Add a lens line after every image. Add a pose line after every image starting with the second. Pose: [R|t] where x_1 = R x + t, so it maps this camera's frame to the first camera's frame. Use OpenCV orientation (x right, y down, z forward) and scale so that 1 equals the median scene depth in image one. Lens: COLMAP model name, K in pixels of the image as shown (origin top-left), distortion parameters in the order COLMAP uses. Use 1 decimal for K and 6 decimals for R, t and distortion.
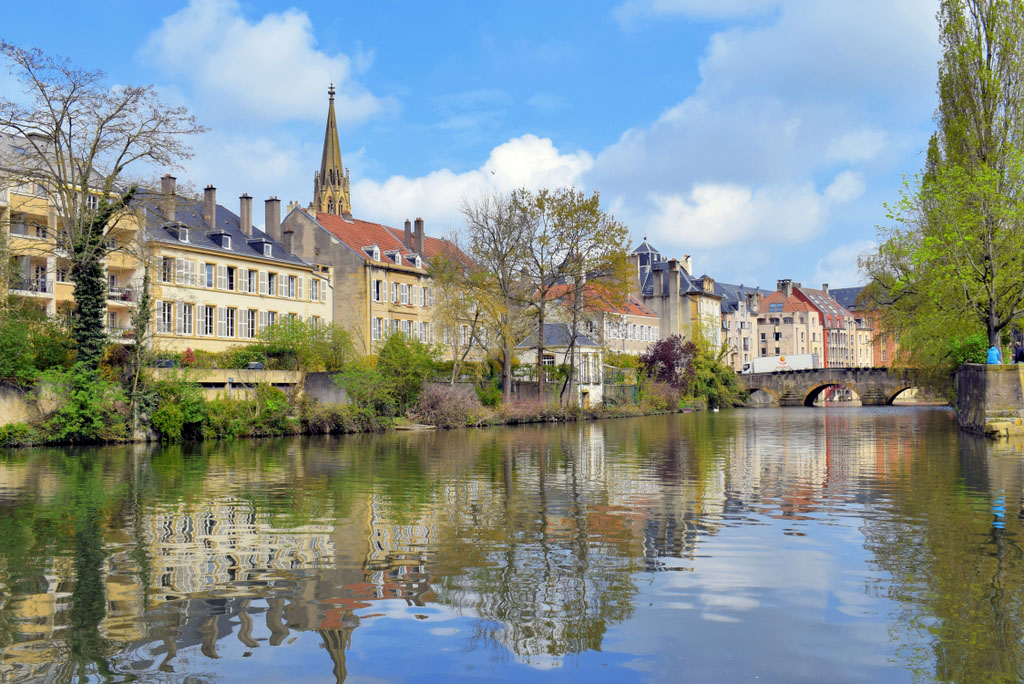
lens RADIAL K [[1064.7, 0, 511.2], [0, 1064.7, 311.3], [0, 0, 1]] dist [-0.074219, -0.002500]
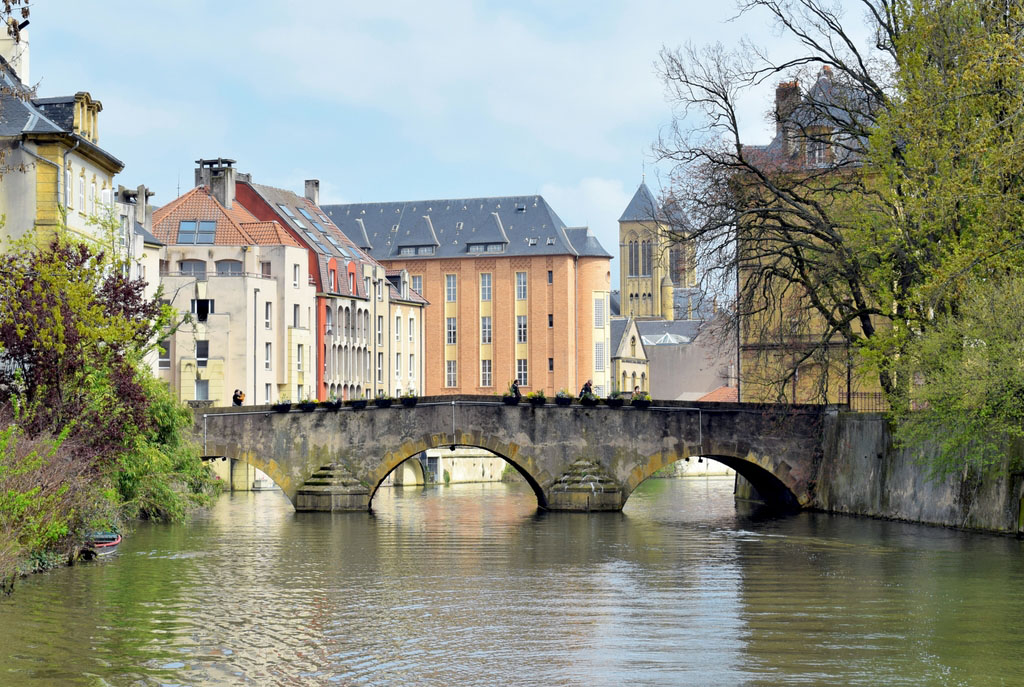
lens RADIAL K [[2063.6, 0, 512.0], [0, 2063.6, 343.5], [0, 0, 1]] dist [-0.029253, -0.065263]
pose [[0.881099, 0.032103, 0.471840, 0.011442], [-0.043225, 0.998984, 0.012748, 0.021575], [-0.470952, -0.031628, 0.881592, 0.326251]]
